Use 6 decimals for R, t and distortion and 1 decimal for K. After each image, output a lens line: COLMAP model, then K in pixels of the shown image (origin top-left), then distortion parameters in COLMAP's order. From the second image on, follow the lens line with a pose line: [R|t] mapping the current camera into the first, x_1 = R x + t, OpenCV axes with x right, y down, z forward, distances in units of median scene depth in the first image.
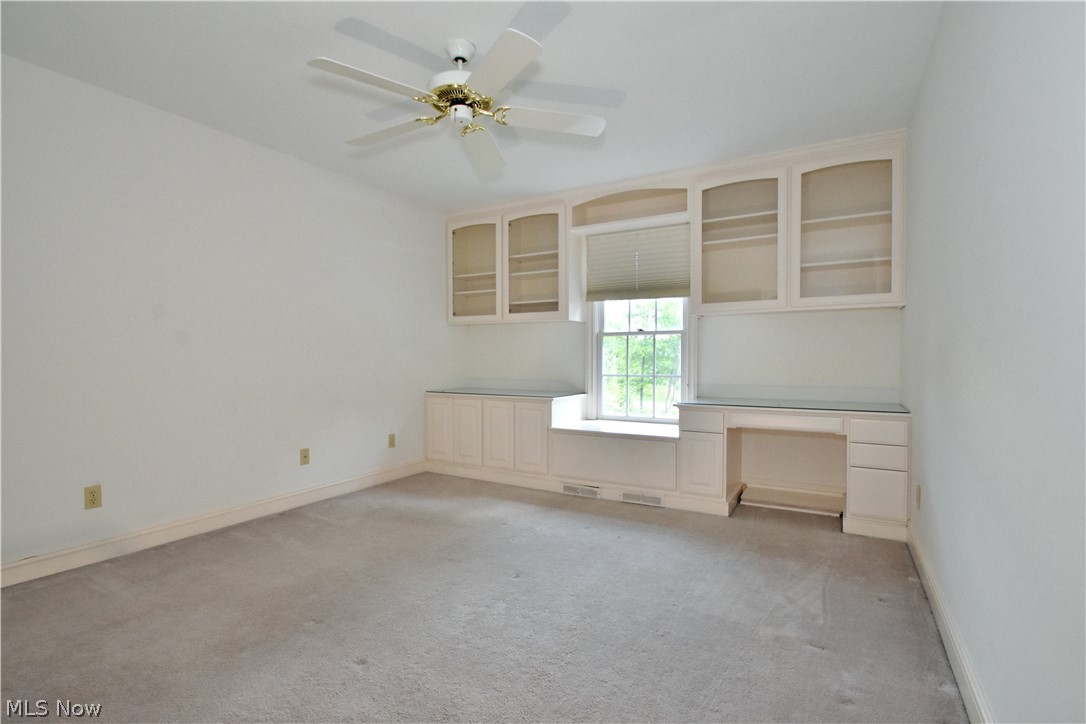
lens RADIAL K [[518.7, 0, 544.4], [0, 518.7, 361.9], [0, 0, 1]] dist [-0.006594, 0.000096]
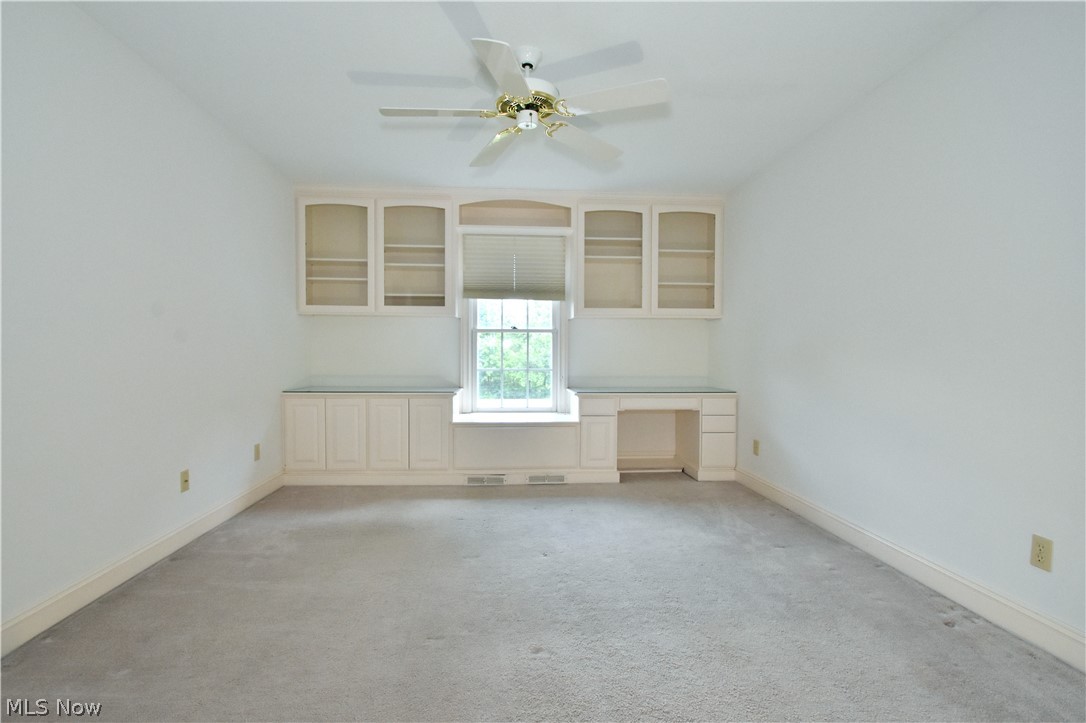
lens RADIAL K [[518.7, 0, 546.9], [0, 518.7, 362.0], [0, 0, 1]] dist [-0.006594, 0.000096]
pose [[0.826447, -0.003270, 0.563005, -0.410445], [-0.001047, 0.999972, 0.007343, 0.002014], [-0.563014, -0.006658, 0.826421, 0.067498]]
